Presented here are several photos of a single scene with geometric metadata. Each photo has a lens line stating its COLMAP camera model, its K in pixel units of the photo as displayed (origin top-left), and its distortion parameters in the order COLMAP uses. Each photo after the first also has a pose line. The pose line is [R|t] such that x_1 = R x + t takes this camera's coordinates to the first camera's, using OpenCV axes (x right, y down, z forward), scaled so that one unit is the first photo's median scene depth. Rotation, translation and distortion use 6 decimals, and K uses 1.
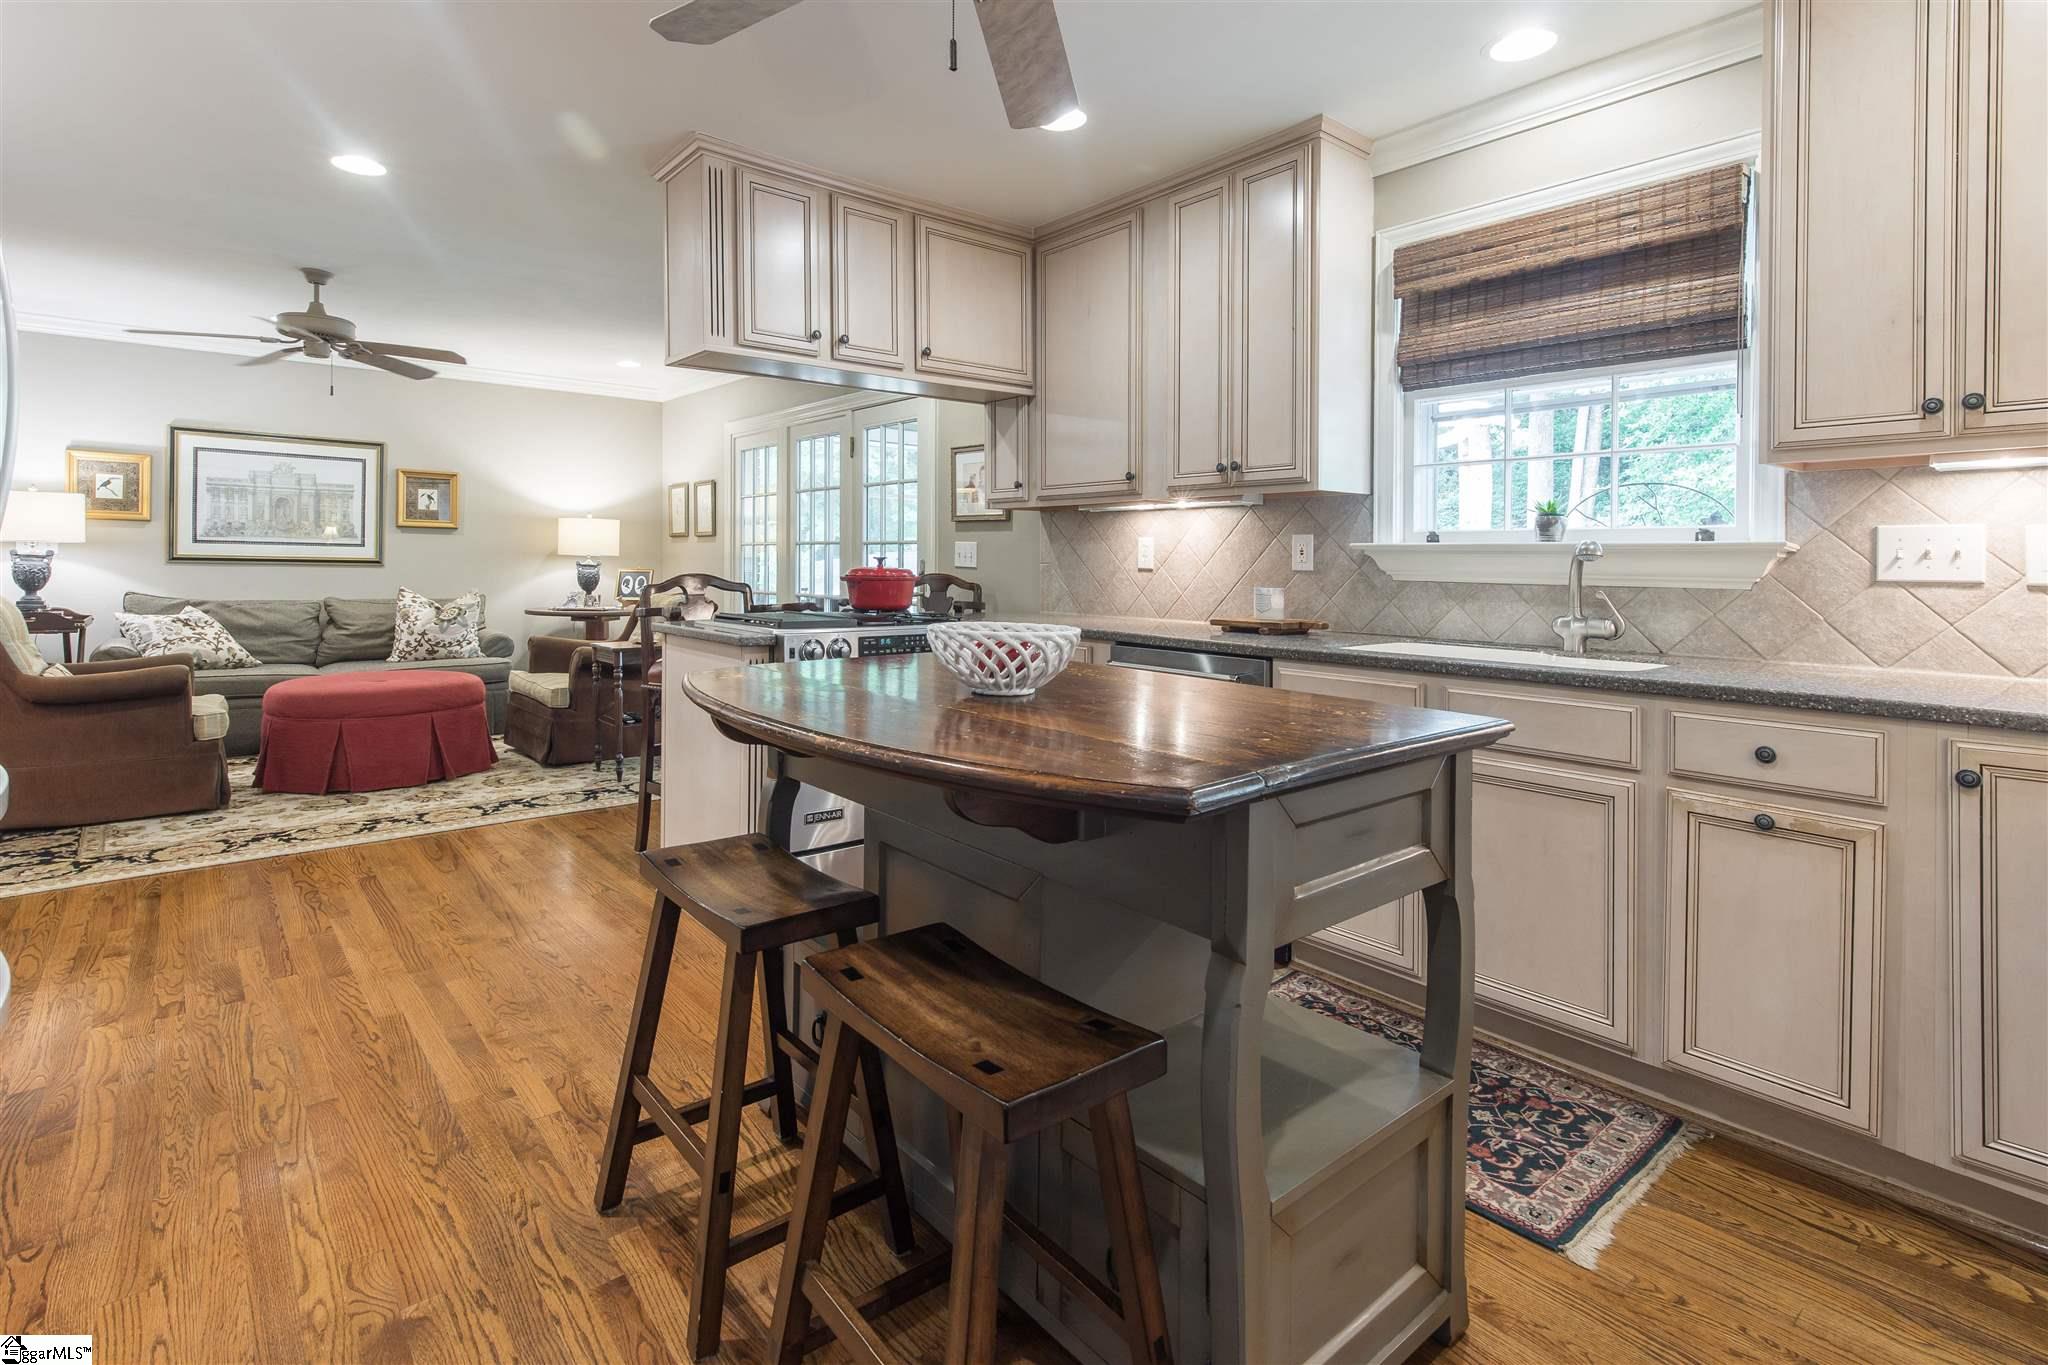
lens RADIAL K [[967.1, 0, 1020.5], [0, 967.1, 582.9], [0, 0, 1]] dist [0.002283, 0.000409]
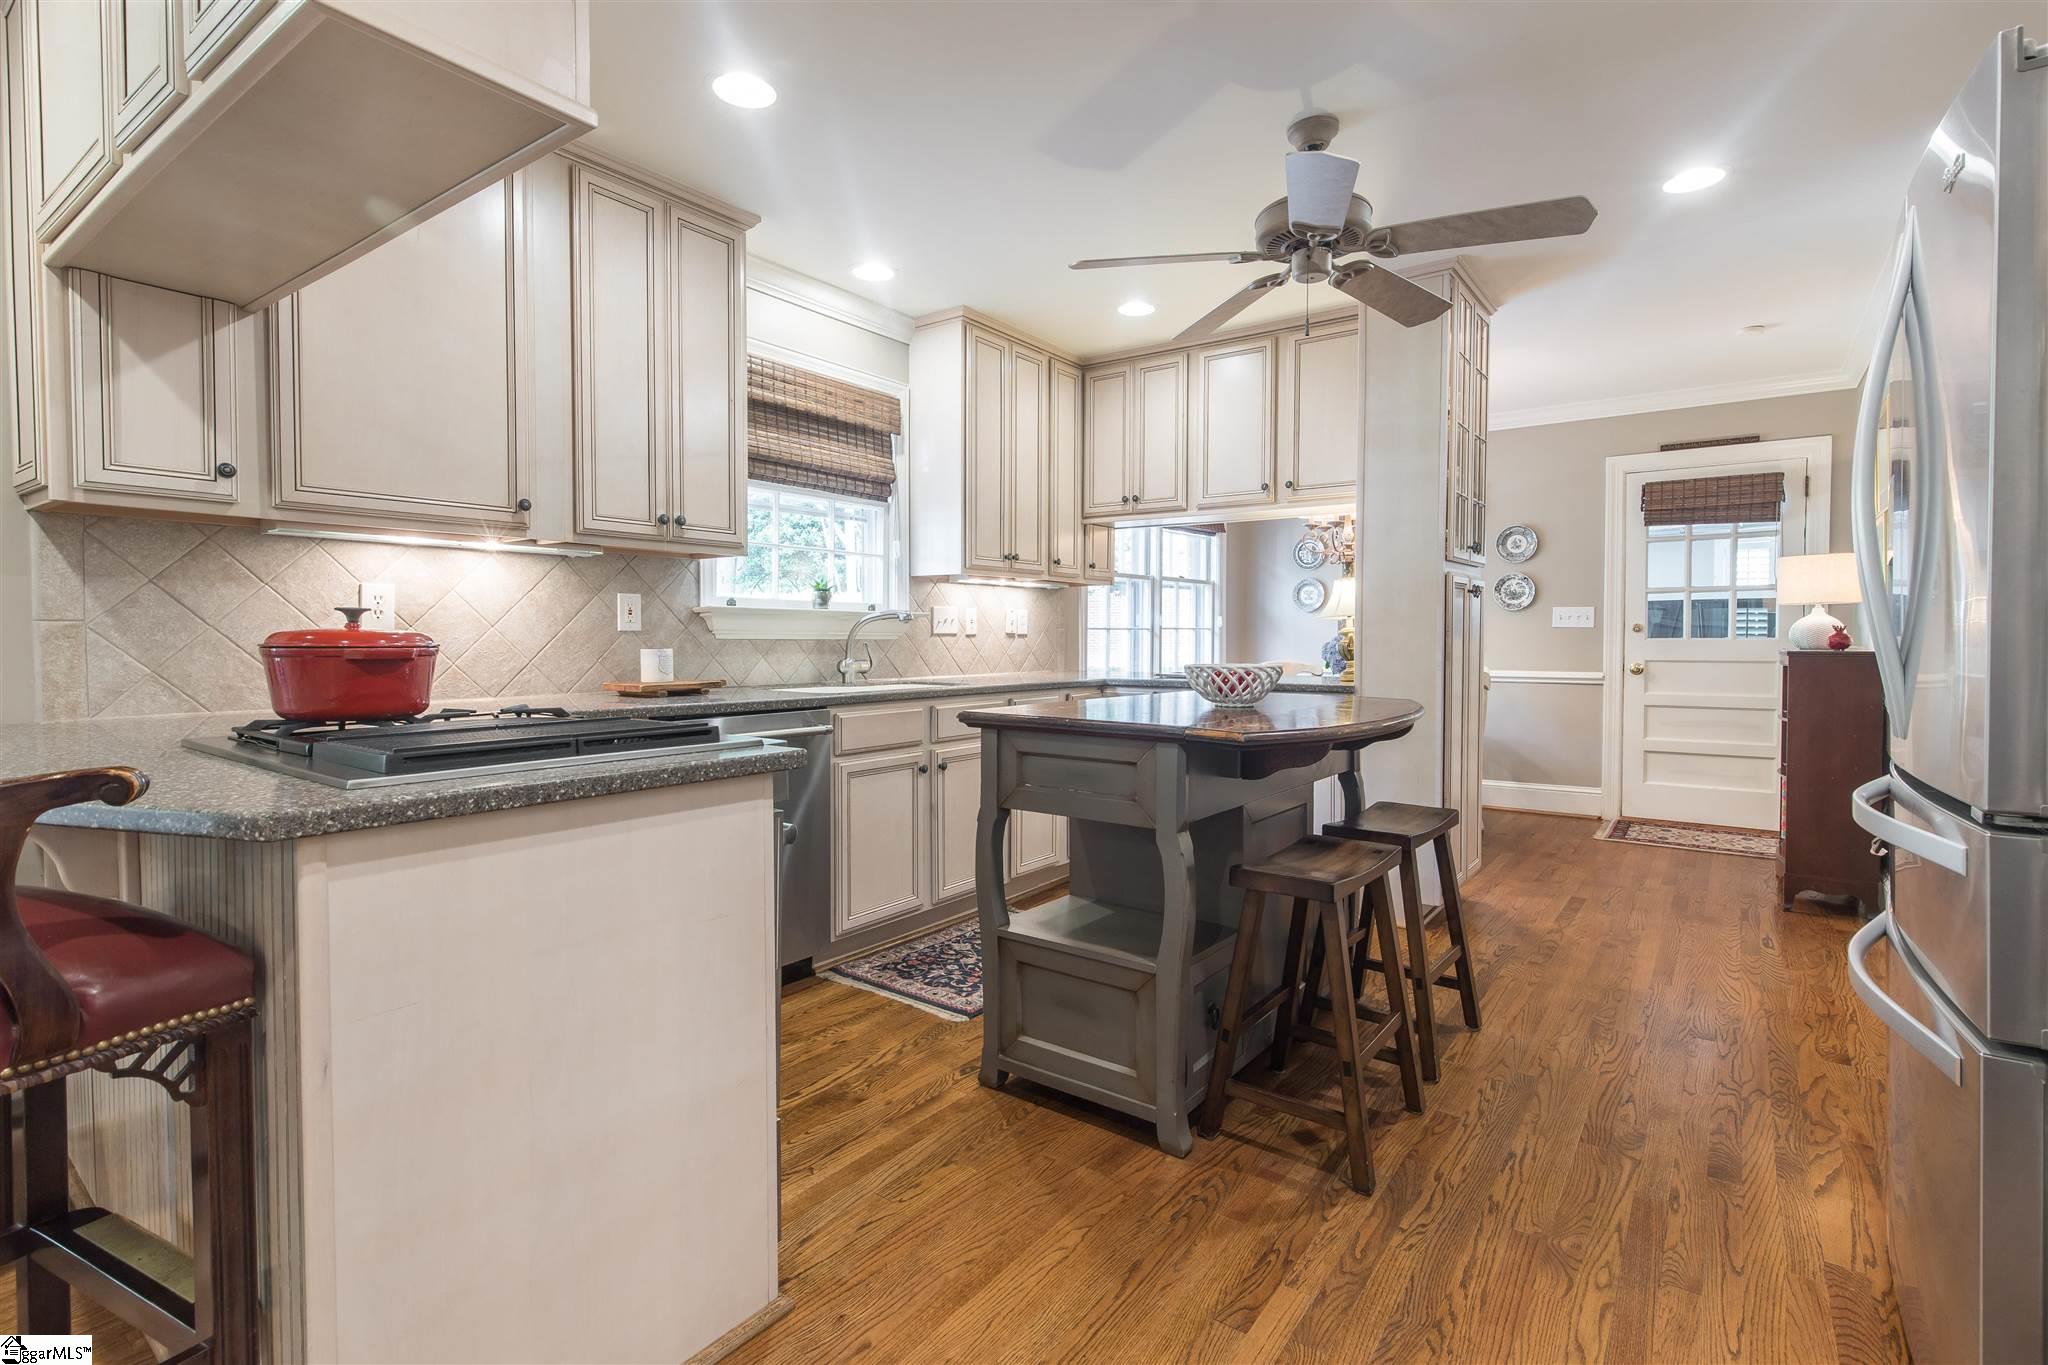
lens RADIAL K [[963.5, 0, 1025.1], [0, 963.5, 650.8], [0, 0, 1]] dist [0.016421, 0.000061]
pose [[-0.225945, -0.025415, 0.973808, -0.434169], [0.017543, 0.999391, 0.030153, -0.009001], [-0.973982, 0.023896, -0.225362, 0.495070]]
